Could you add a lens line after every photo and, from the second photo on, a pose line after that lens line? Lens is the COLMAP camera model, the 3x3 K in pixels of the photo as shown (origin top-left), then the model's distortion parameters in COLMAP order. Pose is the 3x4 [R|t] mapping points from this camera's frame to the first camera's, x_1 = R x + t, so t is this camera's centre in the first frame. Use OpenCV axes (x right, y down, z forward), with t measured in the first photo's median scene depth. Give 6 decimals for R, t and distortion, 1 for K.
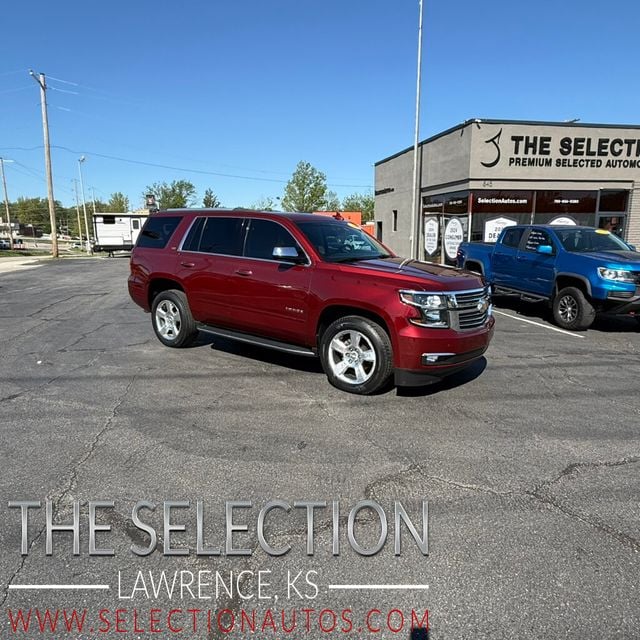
lens RADIAL K [[457.0, 0, 324.6], [0, 457.0, 320.6], [0, 0, 1]] dist [-0.000072, -0.001367]
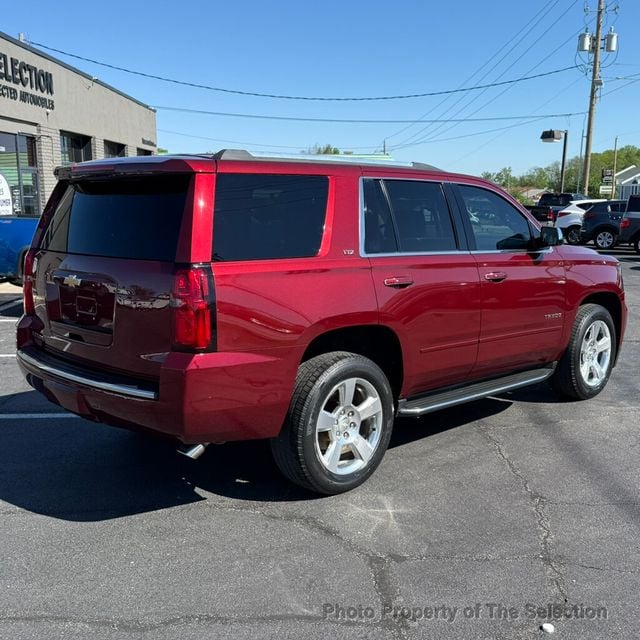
lens RADIAL K [[729.3, 0, 321.3], [0, 729.3, 318.2], [0, 0, 1]] dist [0.043778, 0.000000]
pose [[0.183479, -0.170376, 0.968146, -0.982272], [0.189737, 0.972484, 0.135181, -0.192912], [-0.964539, 0.158890, 0.210757, 0.889831]]
